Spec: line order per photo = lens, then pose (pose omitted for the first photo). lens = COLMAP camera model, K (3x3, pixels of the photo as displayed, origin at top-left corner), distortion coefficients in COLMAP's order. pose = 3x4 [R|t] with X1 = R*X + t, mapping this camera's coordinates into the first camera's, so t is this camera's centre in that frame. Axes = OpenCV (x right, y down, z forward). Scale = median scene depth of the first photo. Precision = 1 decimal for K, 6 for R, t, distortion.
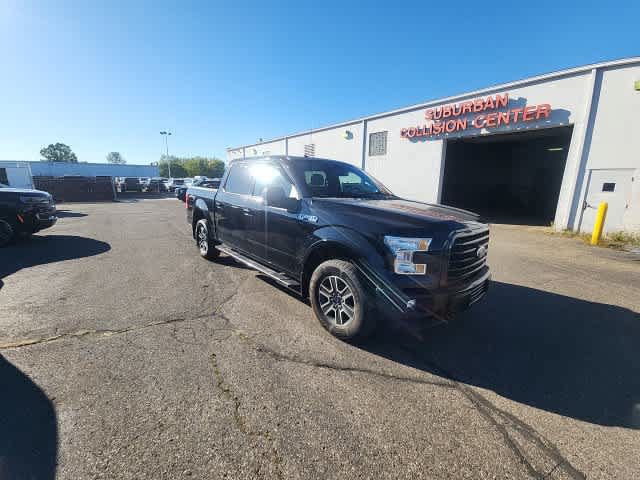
lens RADIAL K [[260.7, 0, 318.2], [0, 260.7, 240.8], [0, 0, 1]] dist [0.012369, -0.009909]
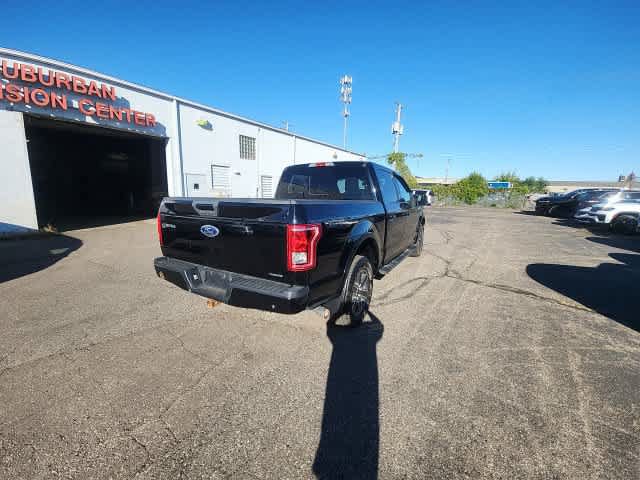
lens RADIAL K [[260.7, 0, 324.4], [0, 260.7, 241.6], [0, 0, 1]] dist [0.012369, -0.009909]
pose [[-0.301869, -0.205962, 0.930835, -0.573040], [0.173514, 0.948207, 0.266076, -0.166518], [-0.937426, 0.241833, -0.250497, 0.722938]]
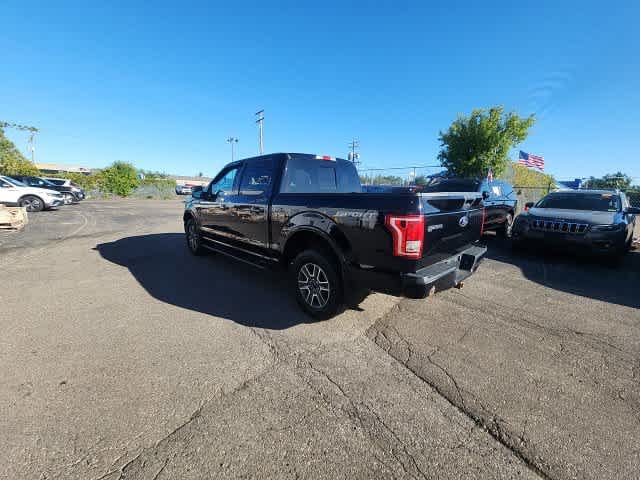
lens RADIAL K [[260.7, 0, 320.9], [0, 260.7, 238.8], [0, 0, 1]] dist [0.012369, -0.009909]
pose [[-0.998509, -0.042227, -0.034601, -0.101596], [-0.052164, 0.924909, 0.376592, -0.214667], [0.016100, 0.377836, -0.925733, 1.058104]]
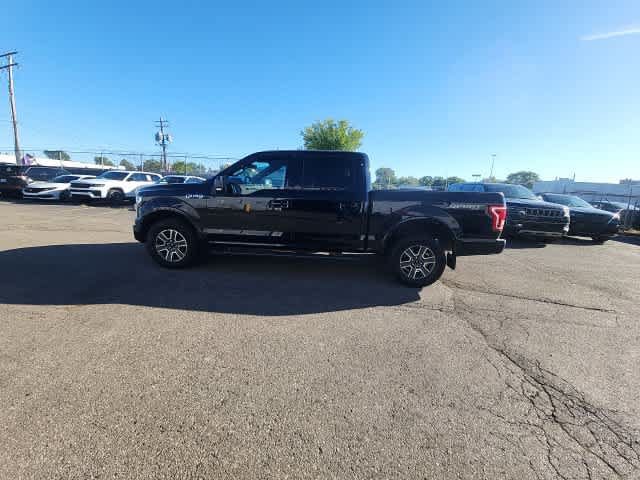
lens RADIAL K [[260.7, 0, 320.5], [0, 260.7, 241.2], [0, 0, 1]] dist [0.012369, -0.009909]
pose [[-0.736311, 0.077187, -0.672227, 0.315381], [-0.201808, 0.923207, 0.327052, -0.173353], [0.645848, 0.376473, -0.664190, 0.938269]]
